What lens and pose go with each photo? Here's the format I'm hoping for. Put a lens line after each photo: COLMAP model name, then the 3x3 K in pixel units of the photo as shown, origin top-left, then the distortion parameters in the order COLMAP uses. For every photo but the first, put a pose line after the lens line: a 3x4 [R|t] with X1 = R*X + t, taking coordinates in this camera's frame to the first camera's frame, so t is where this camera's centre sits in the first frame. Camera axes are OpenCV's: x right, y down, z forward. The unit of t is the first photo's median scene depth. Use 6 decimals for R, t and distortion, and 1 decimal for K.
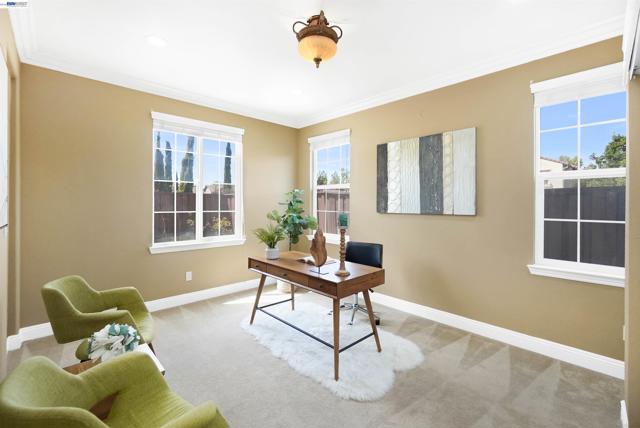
lens RADIAL K [[279.8, 0, 319.7], [0, 279.8, 209.1], [0, 0, 1]] dist [-0.002859, 0.000092]
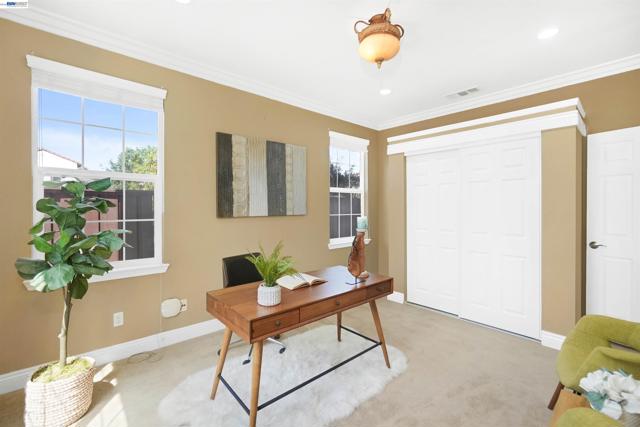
lens RADIAL K [[279.8, 0, 319.7], [0, 279.8, 208.6], [0, 0, 1]] dist [-0.002859, 0.000092]
pose [[0.032263, -0.016136, 0.999349, -0.659527], [0.019637, 0.999687, 0.015507, -0.022148], [-0.999286, 0.019124, 0.032570, 0.781636]]
